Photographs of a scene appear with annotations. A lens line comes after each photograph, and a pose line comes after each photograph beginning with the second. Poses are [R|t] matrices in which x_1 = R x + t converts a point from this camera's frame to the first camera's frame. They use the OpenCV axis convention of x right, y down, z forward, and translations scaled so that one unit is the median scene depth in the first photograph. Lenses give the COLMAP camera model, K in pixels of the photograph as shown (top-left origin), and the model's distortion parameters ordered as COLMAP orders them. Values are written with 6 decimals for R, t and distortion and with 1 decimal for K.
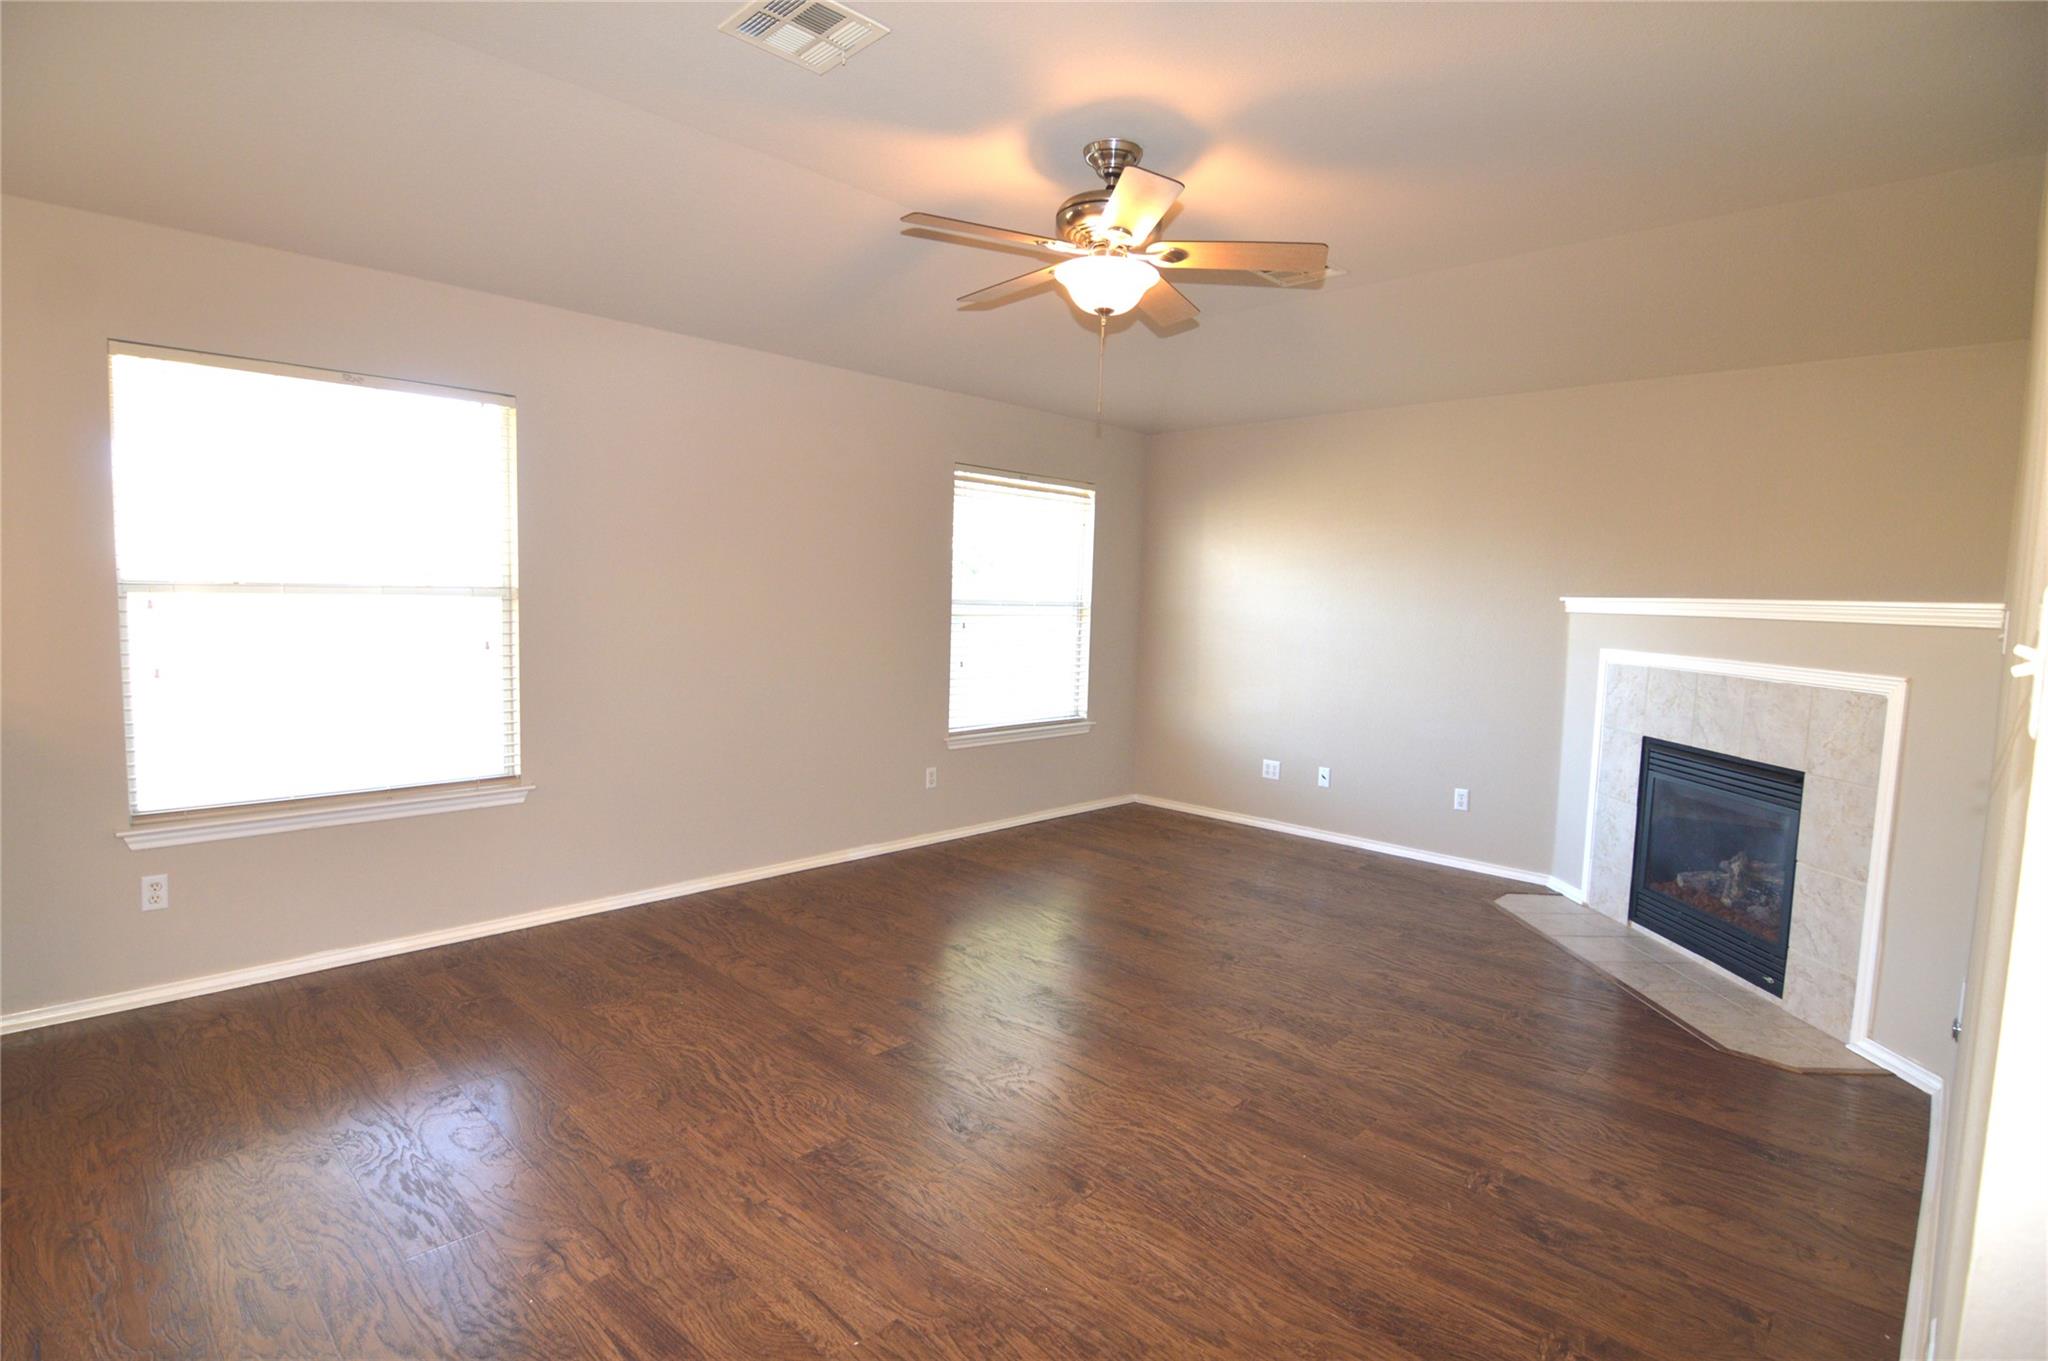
lens RADIAL K [[1010.8, 0, 1005.6], [0, 1010.8, 676.5], [0, 0, 1]] dist [0.000213, -0.015656]
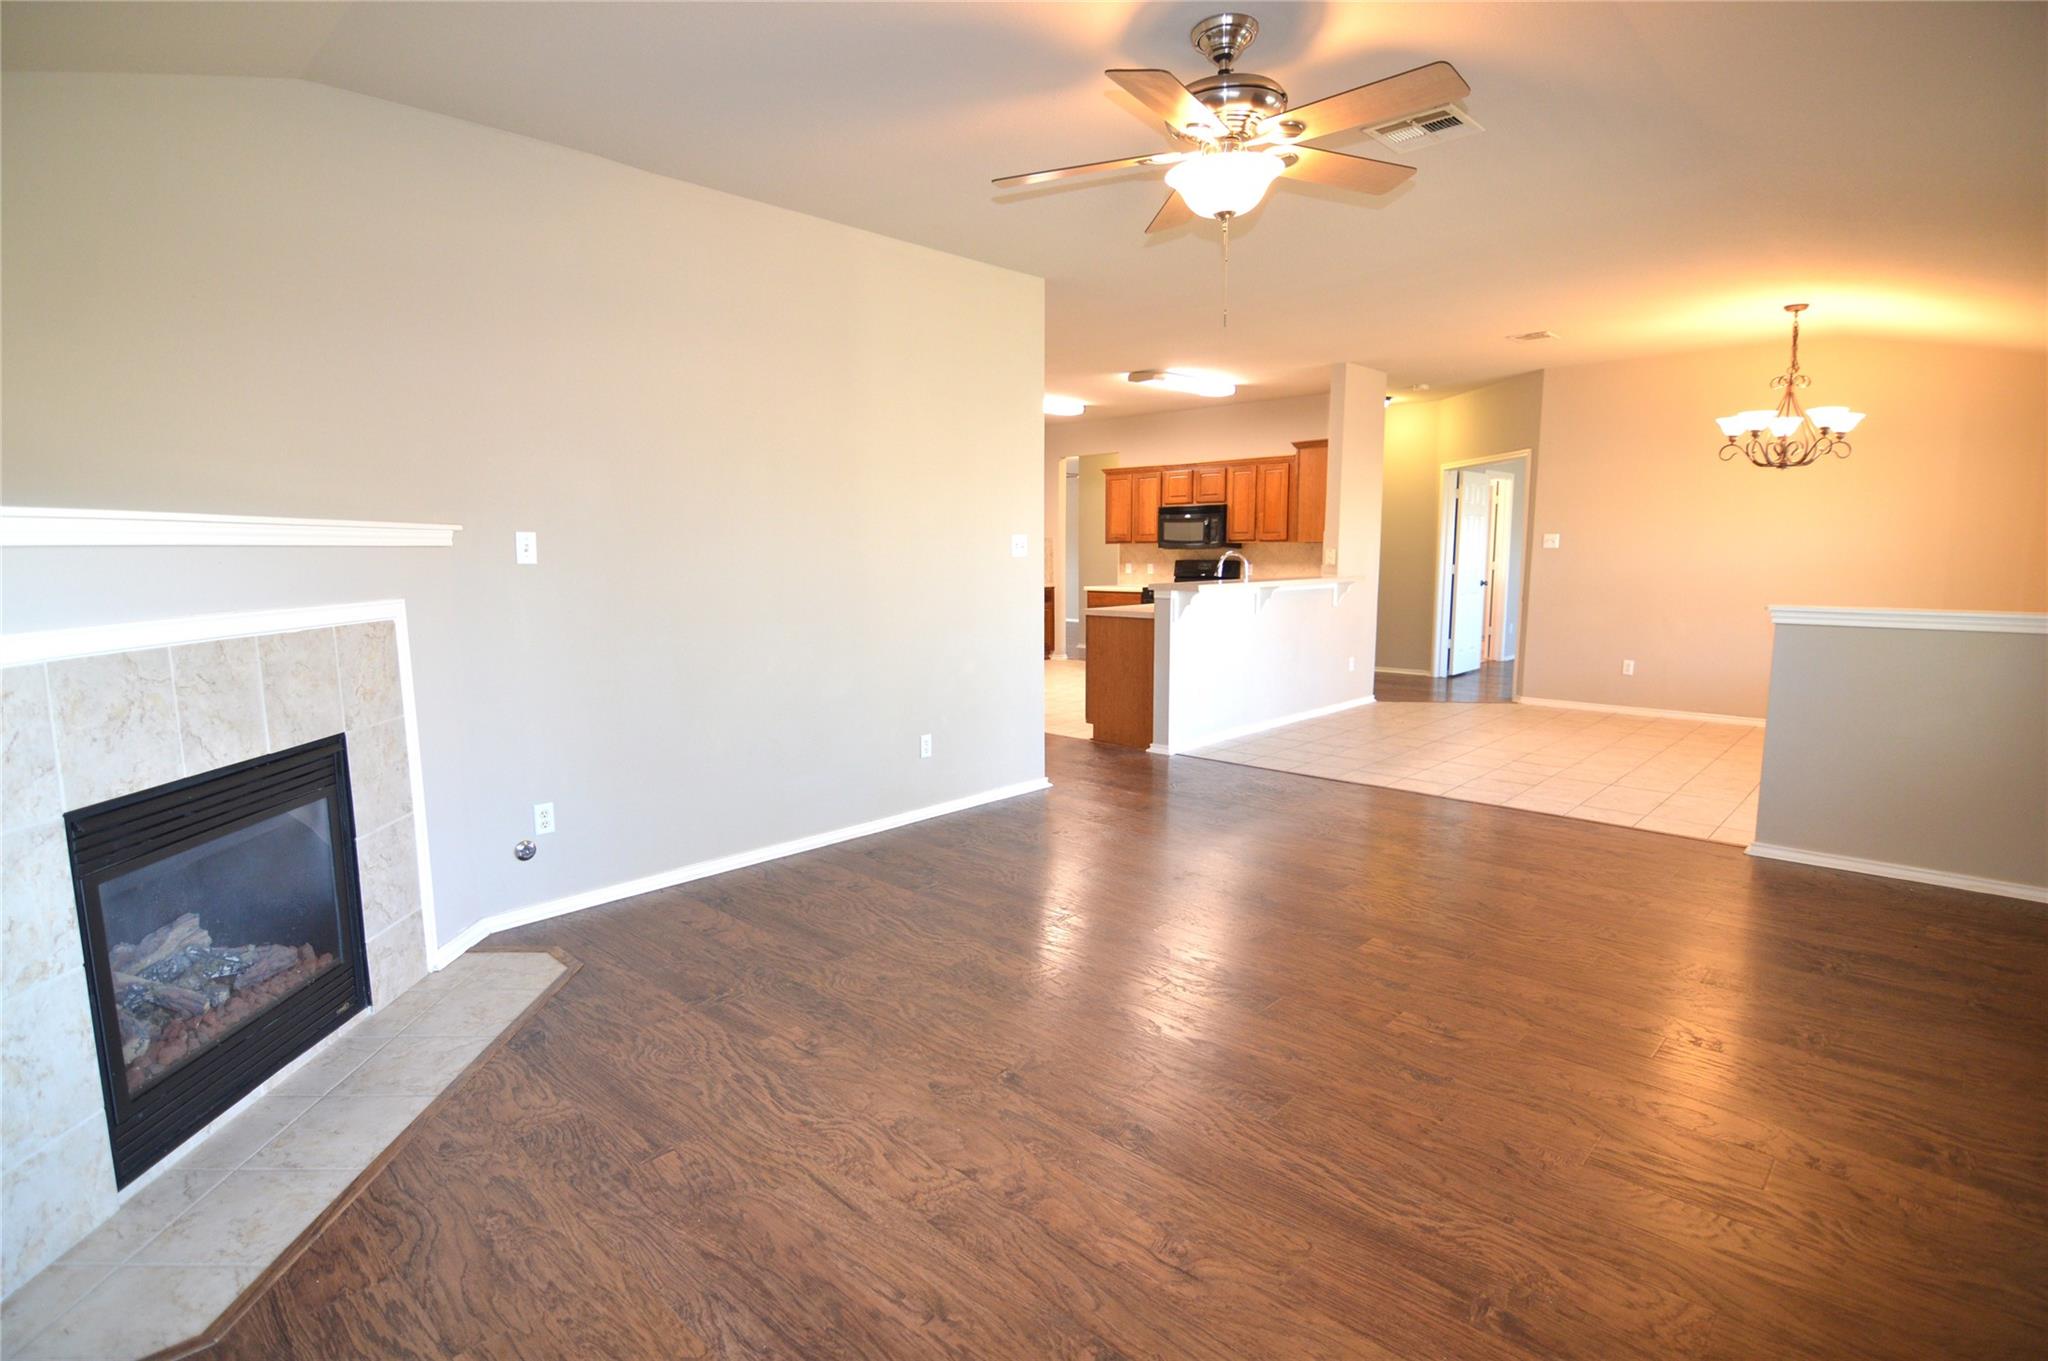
lens RADIAL K [[1010.8, 0, 1005.6], [0, 1010.8, 676.5], [0, 0, 1]] dist [0.000213, -0.015656]
pose [[-0.999678, -0.019459, -0.016279, 0.281745], [-0.022416, 0.977972, 0.207529, -0.133849], [0.011882, 0.207827, -0.978093, 1.846303]]
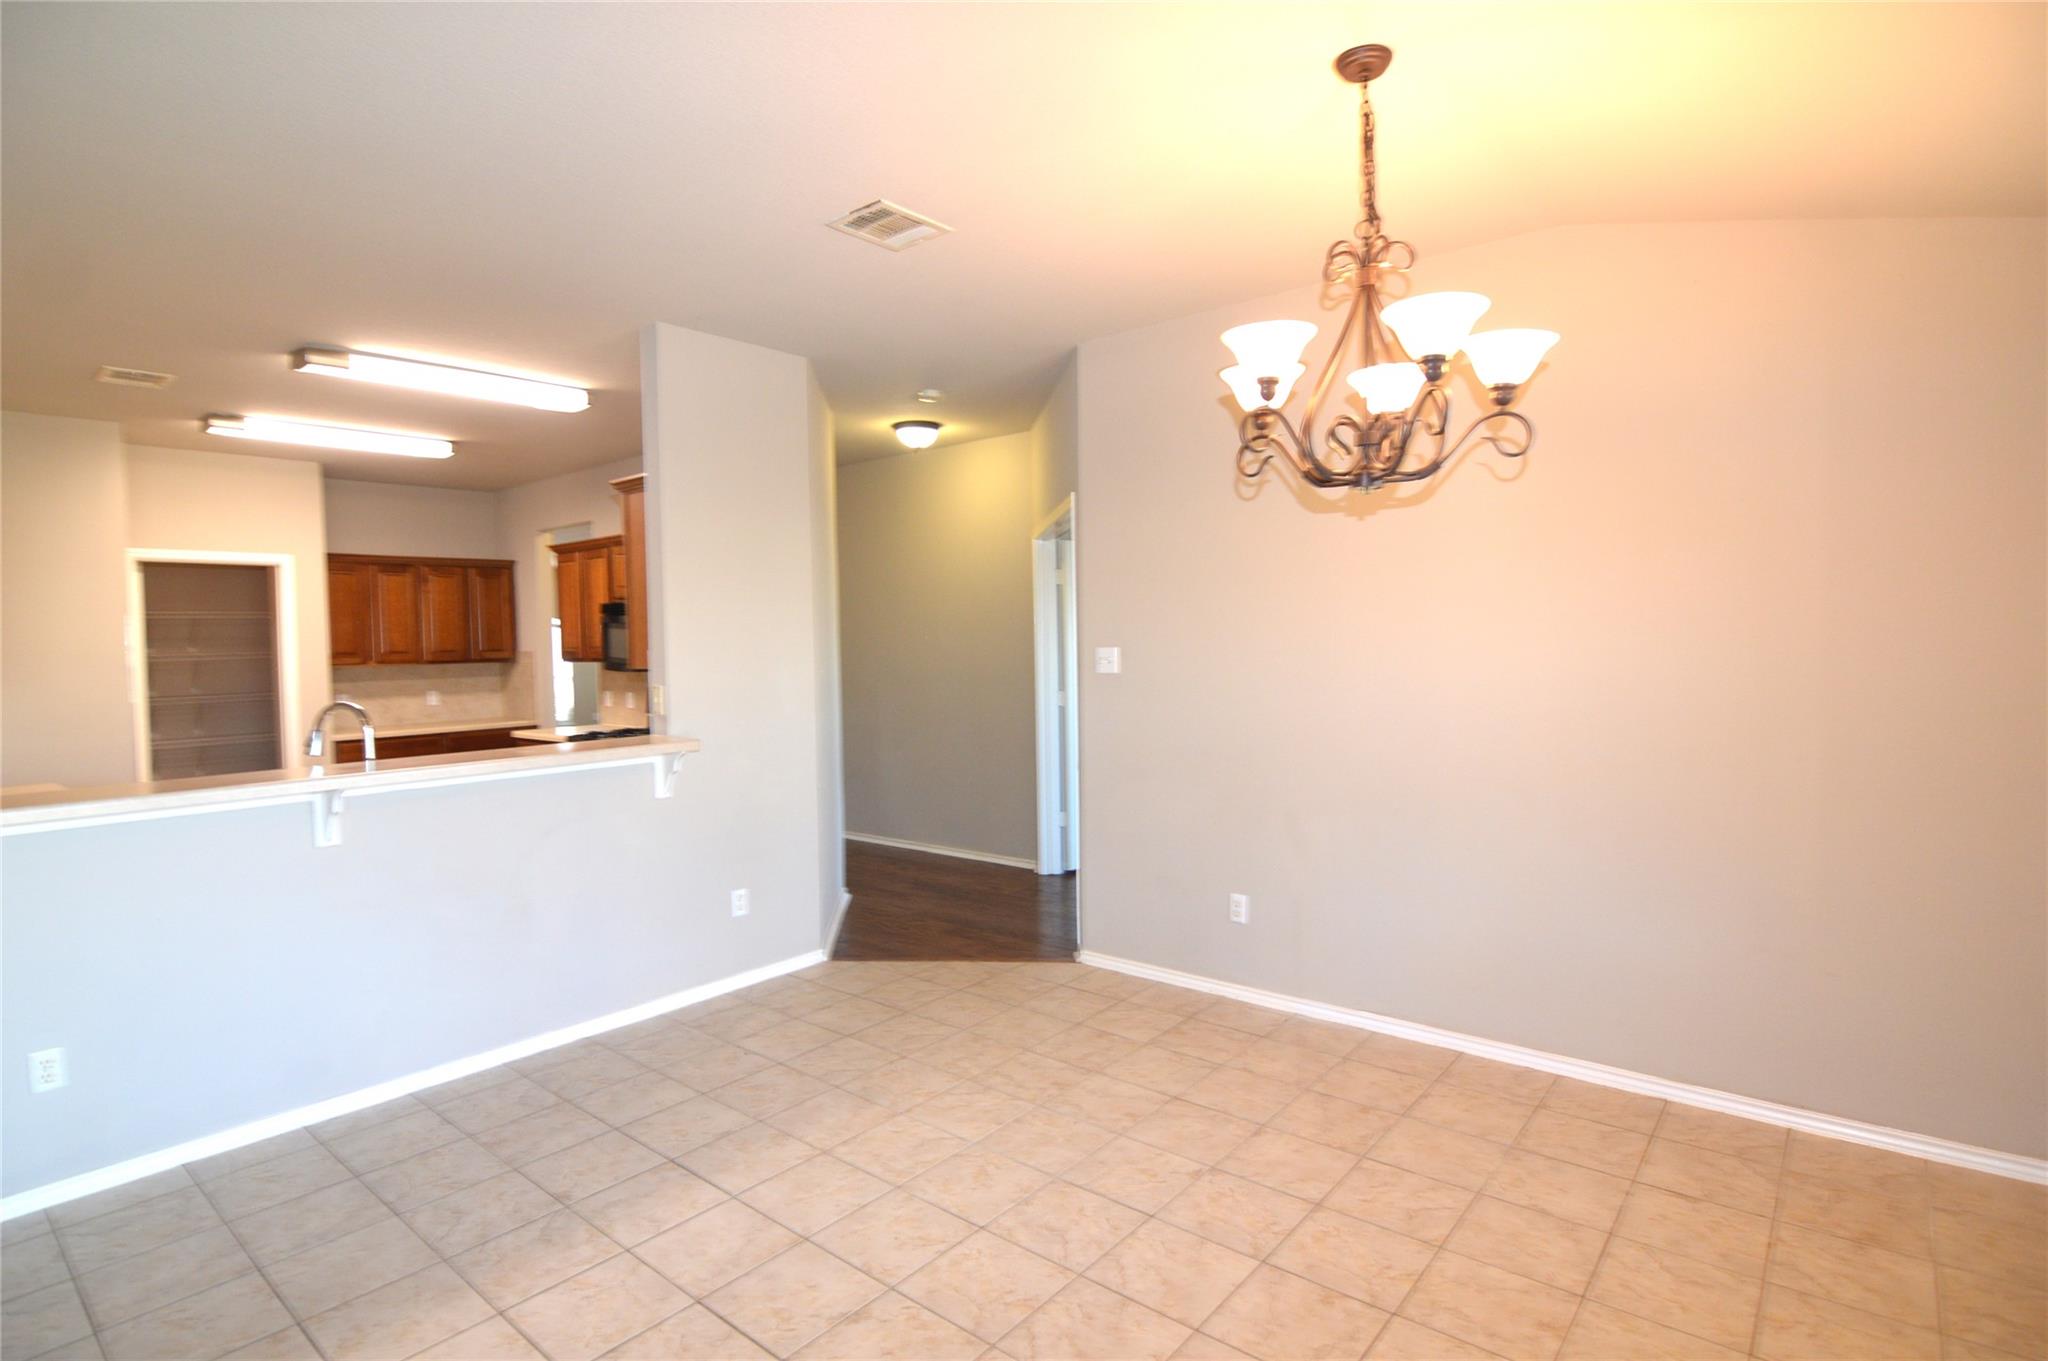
lens RADIAL K [[1010.8, 0, 1005.6], [0, 1010.8, 676.5], [0, 0, 1]] dist [0.000213, -0.015656]
pose [[-0.997370, -0.004950, -0.072307, -0.866543], [-0.013393, 0.993071, 0.116754, -0.106675], [0.071228, 0.117416, -0.990525, 0.667069]]
